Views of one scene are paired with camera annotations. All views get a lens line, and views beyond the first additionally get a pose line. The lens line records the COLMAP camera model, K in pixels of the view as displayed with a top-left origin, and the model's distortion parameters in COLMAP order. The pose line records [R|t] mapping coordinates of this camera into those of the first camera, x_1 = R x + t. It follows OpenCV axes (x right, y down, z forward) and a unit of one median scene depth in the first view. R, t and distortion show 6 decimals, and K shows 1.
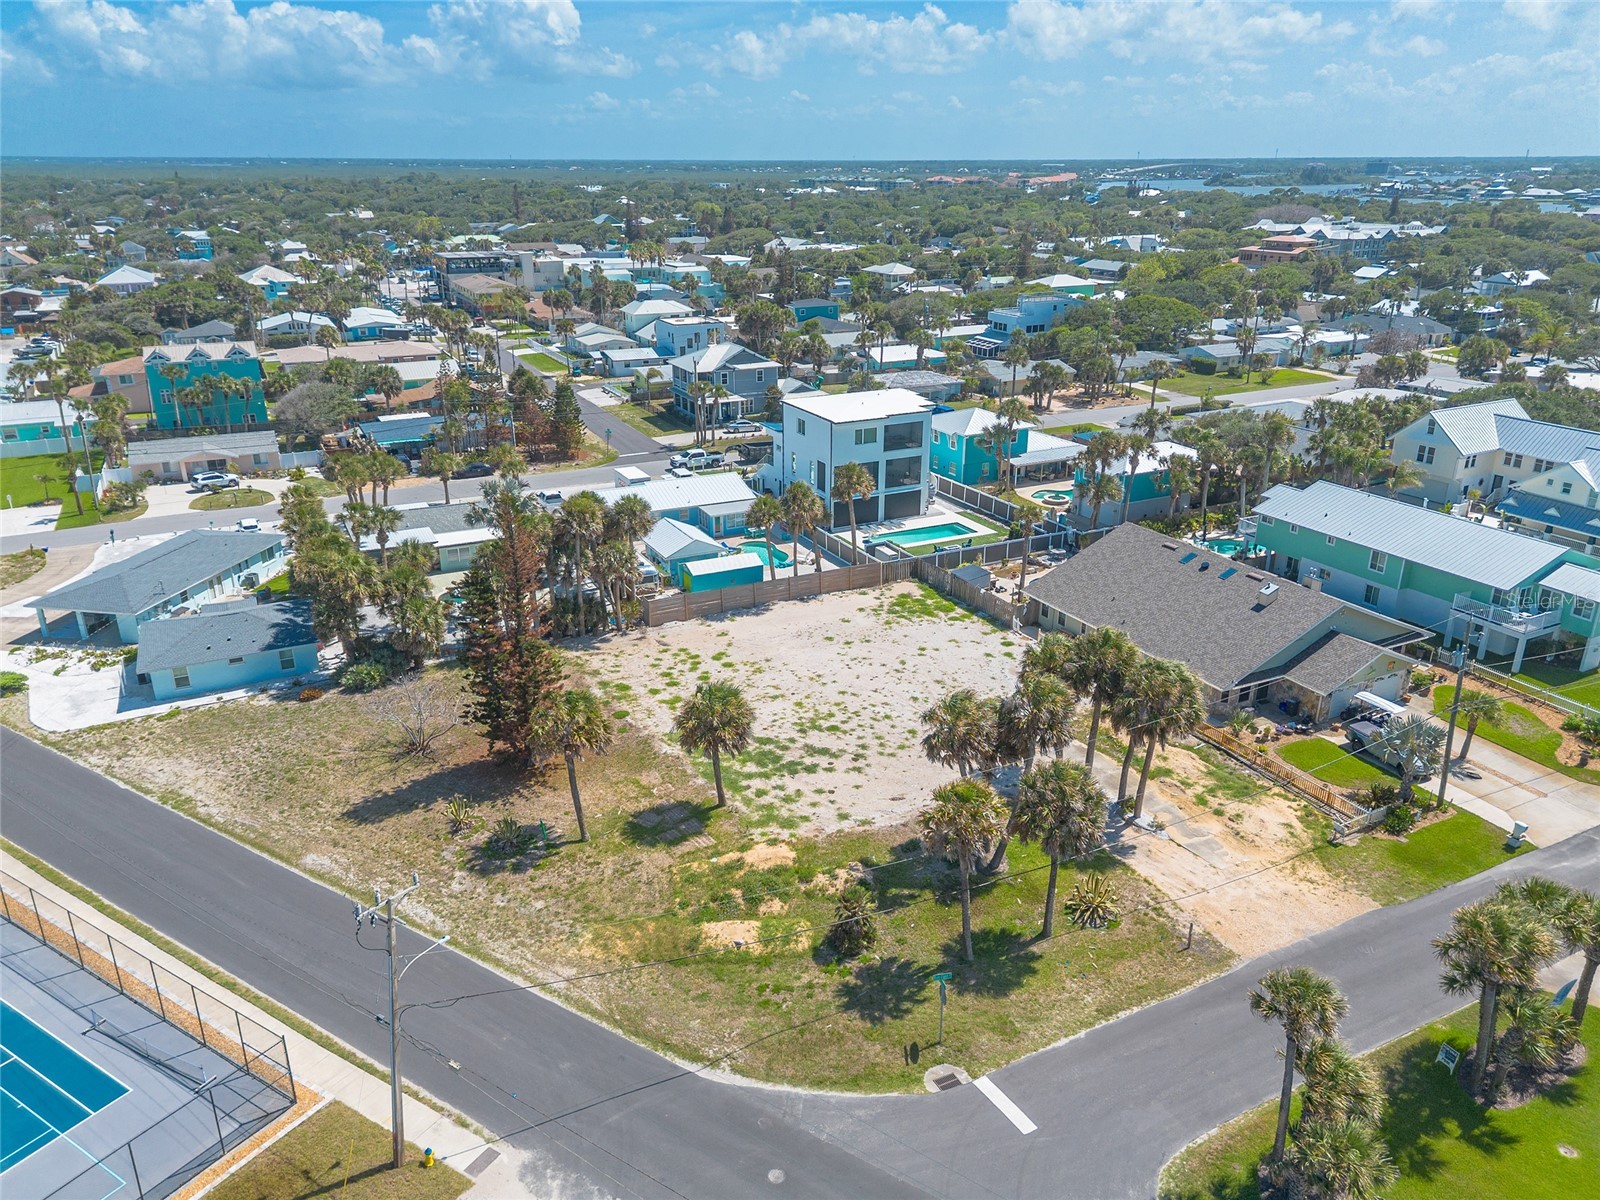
lens RADIAL K [[1125.9, 0, 800.0], [0, 1125.9, 600.0], [0, 0, 1]] dist [0.093334, -0.099326]
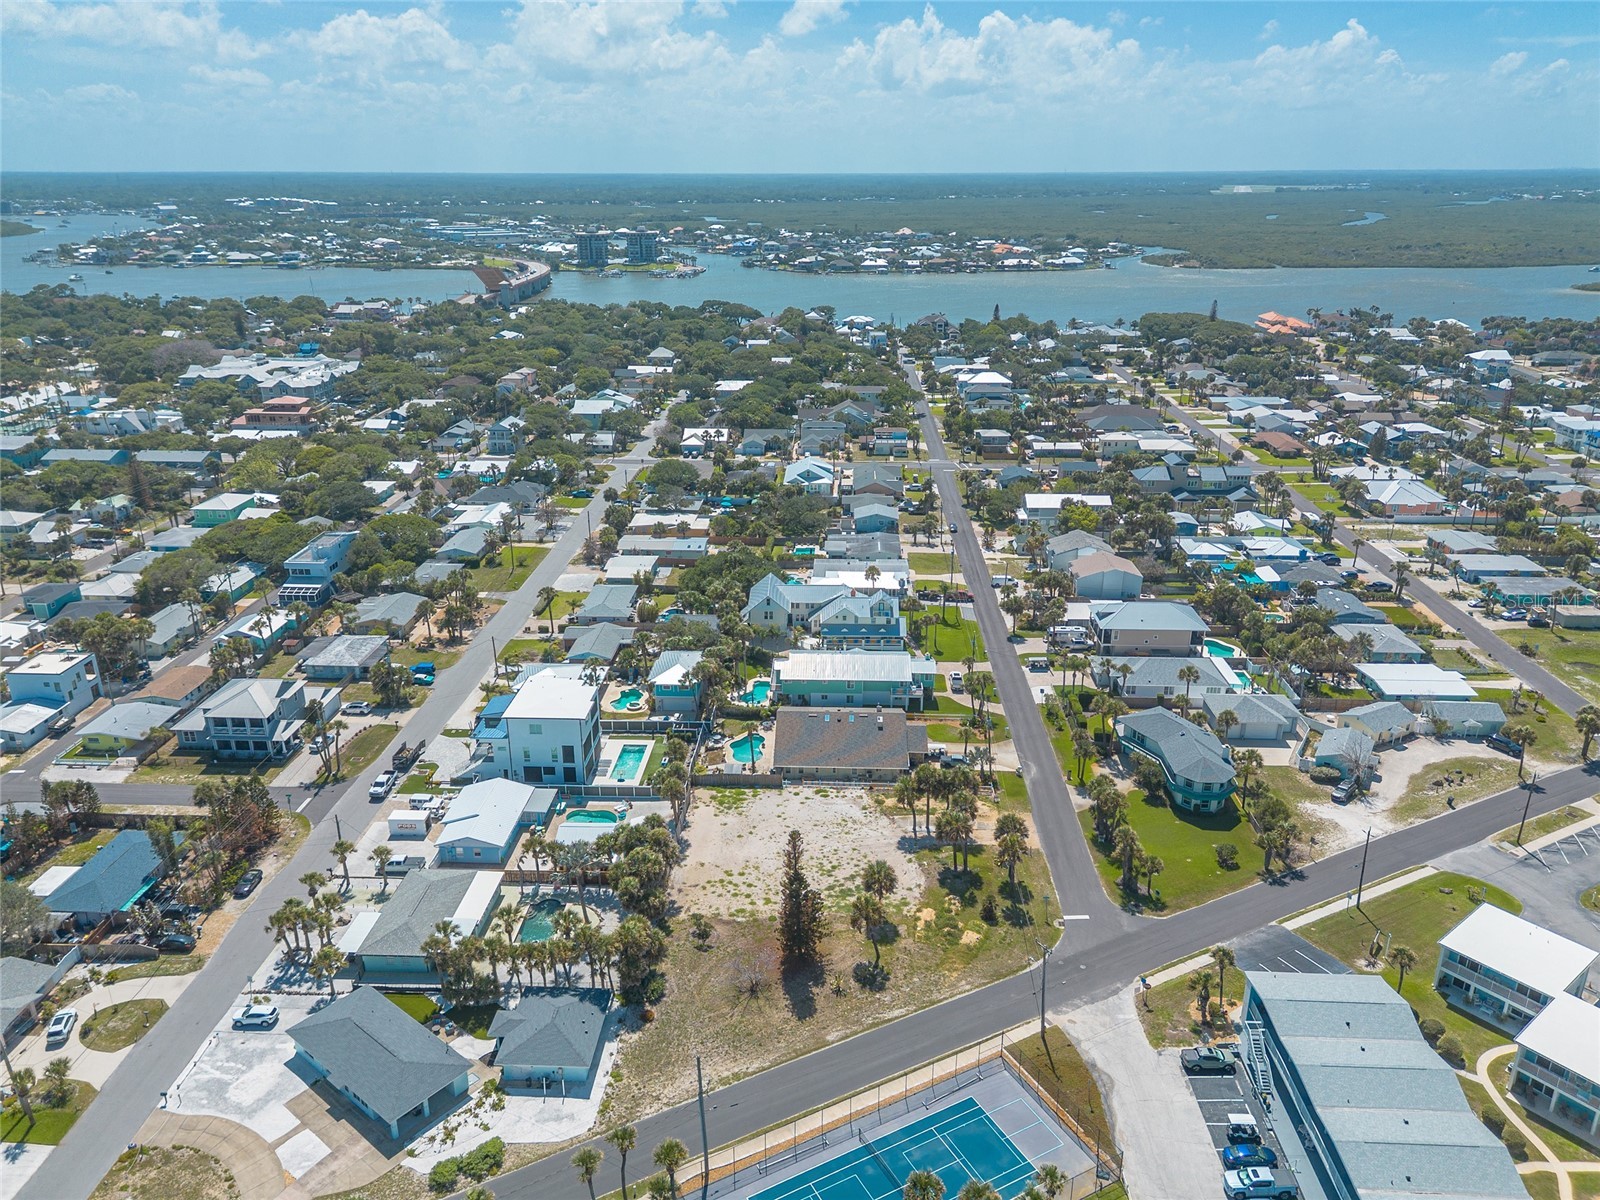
lens RADIAL K [[1132.0, 0, 797.9], [0, 1132.0, 599.9], [0, 0, 1]] dist [0.087517, -0.097370]
pose [[0.492992, -0.308017, 0.813685, -1.557965], [0.315078, 0.934959, 0.163026, -0.708480], [-0.810977, 0.176004, 0.557977, -0.187381]]
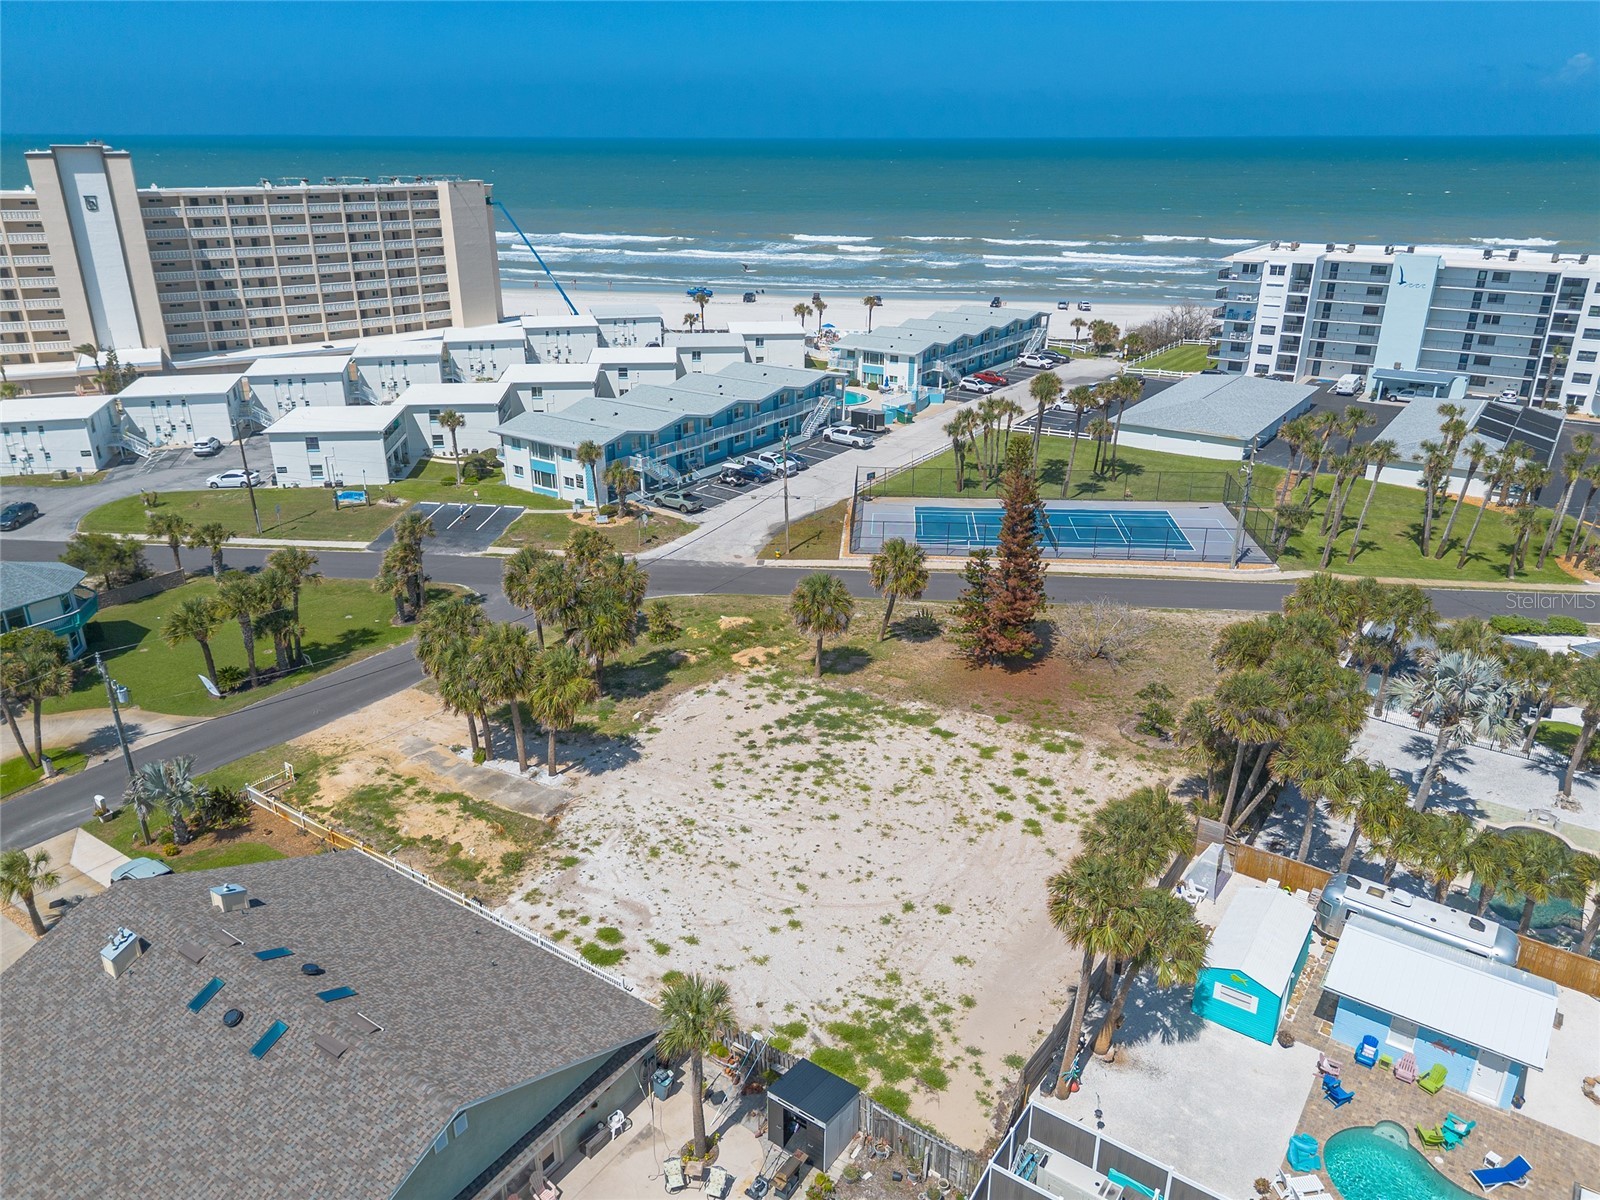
lens RADIAL K [[1132.0, 0, 797.9], [0, 1132.0, 599.9], [0, 0, 1]] dist [0.087517, -0.097370]
pose [[-0.883305, 0.175014, -0.434906, 0.414835], [-0.170441, 0.744326, 0.645700, -0.591411], [0.436718, 0.644476, -0.627637, 1.512599]]
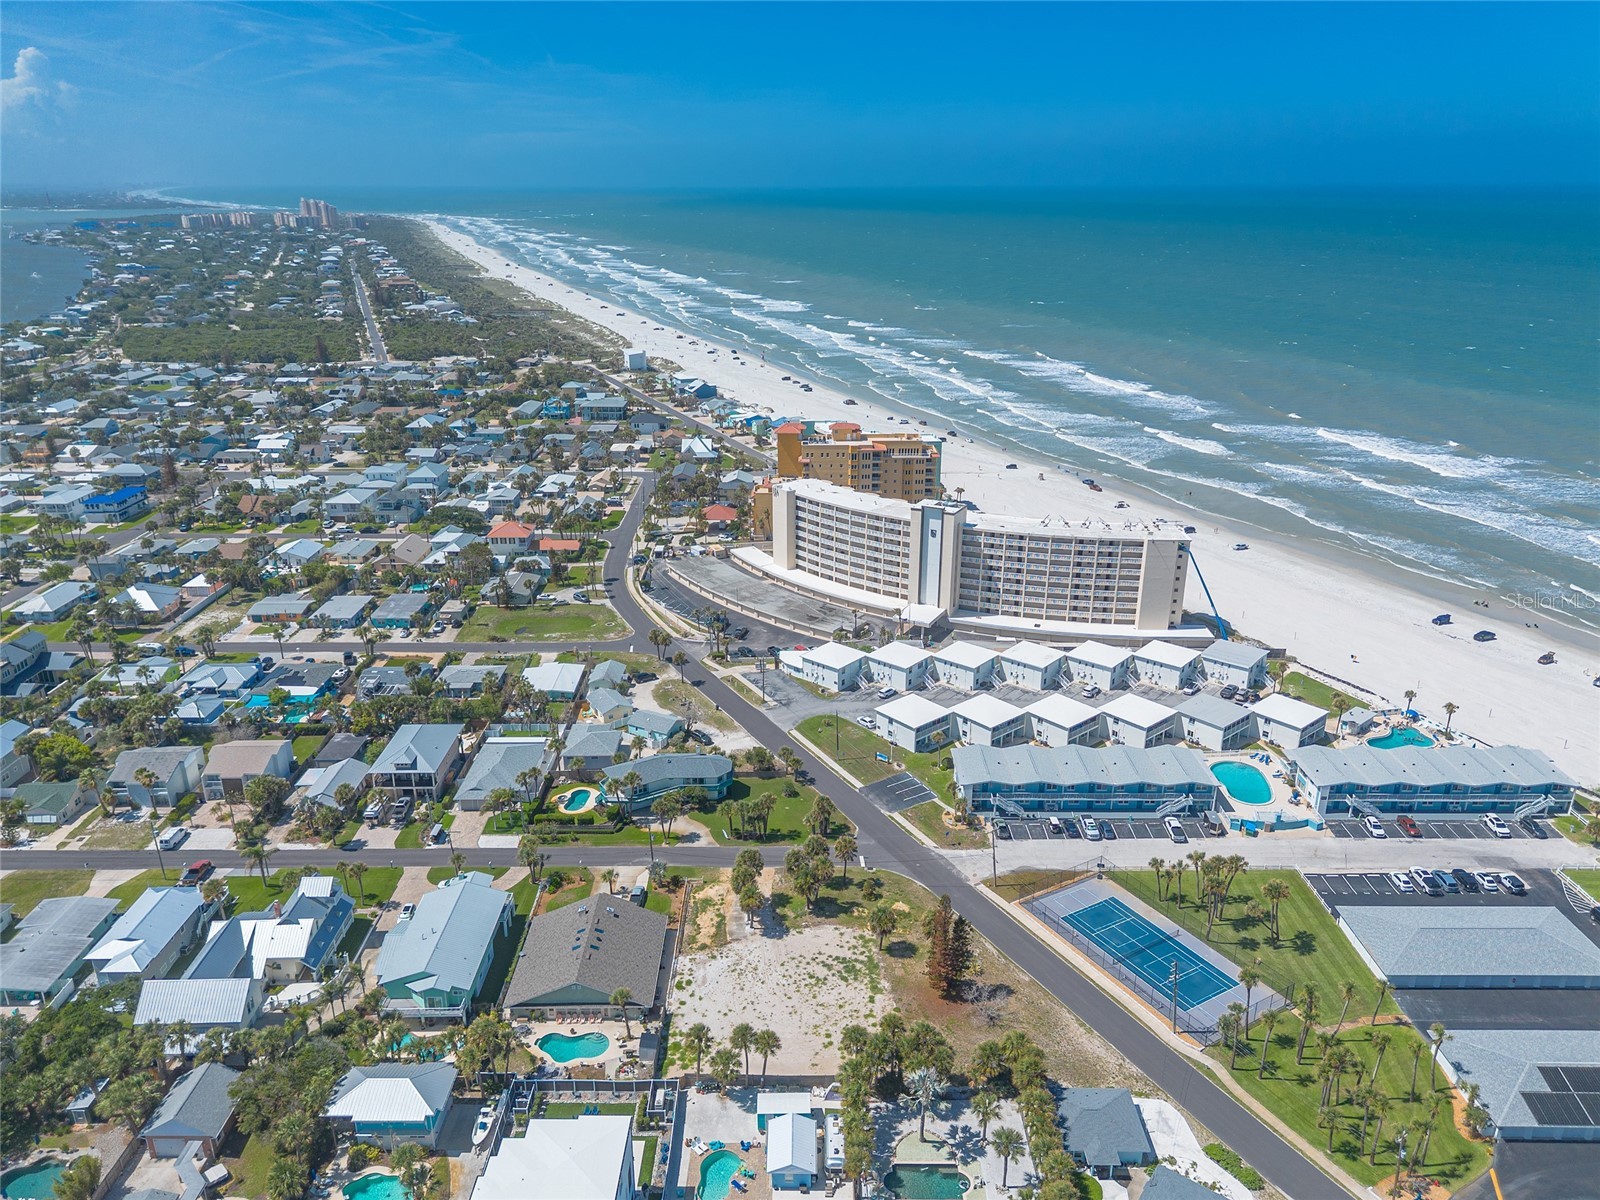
lens RADIAL K [[1132.0, 0, 797.9], [0, 1132.0, 599.9], [0, 0, 1]] dist [0.087517, -0.097370]
pose [[-0.887826, -0.157704, 0.432313, -0.824226], [0.167906, 0.763662, 0.623401, -1.912952], [-0.428454, 0.626059, -0.651519, 2.056064]]
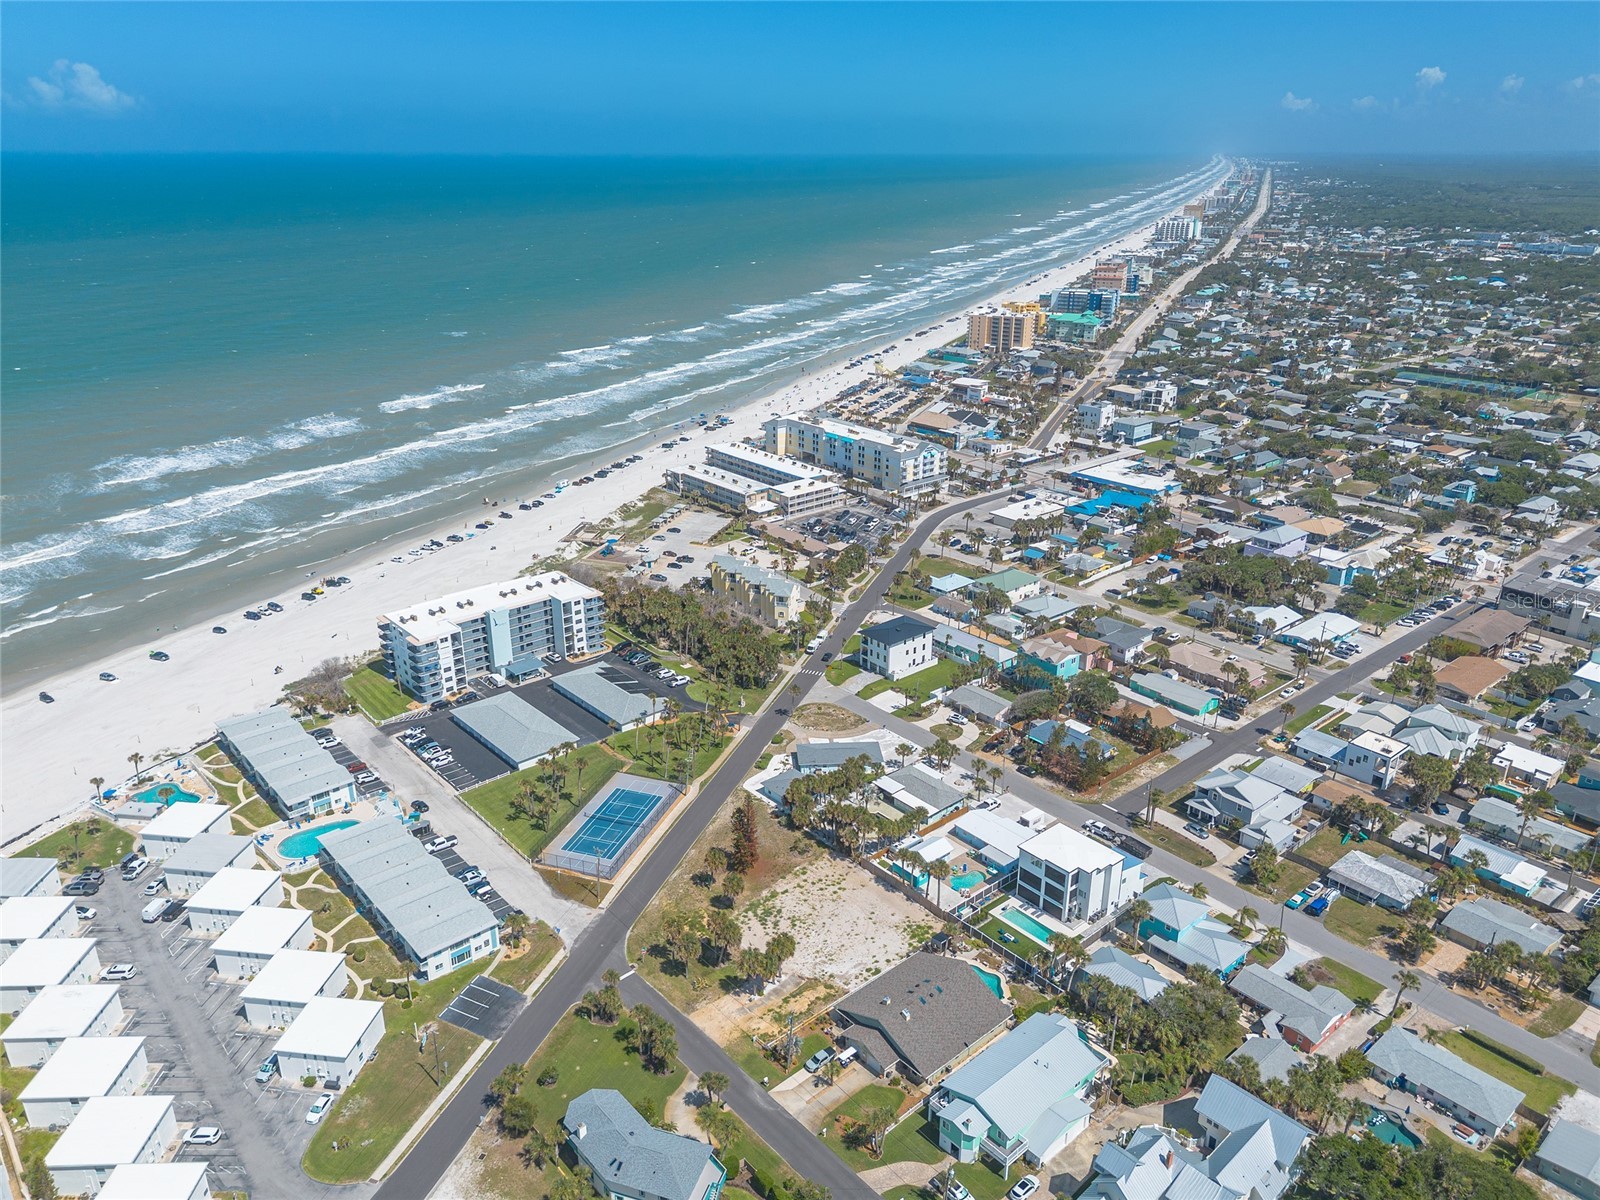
lens RADIAL K [[1127.6, 0, 798.5], [0, 1127.6, 598.1], [0, 0, 1]] dist [0.160807, -0.385889]
pose [[0.240347, 0.352372, -0.904471, 2.340081], [-0.350857, 0.900323, 0.257522, -1.368856], [0.905059, 0.255445, 0.340022, -0.160520]]
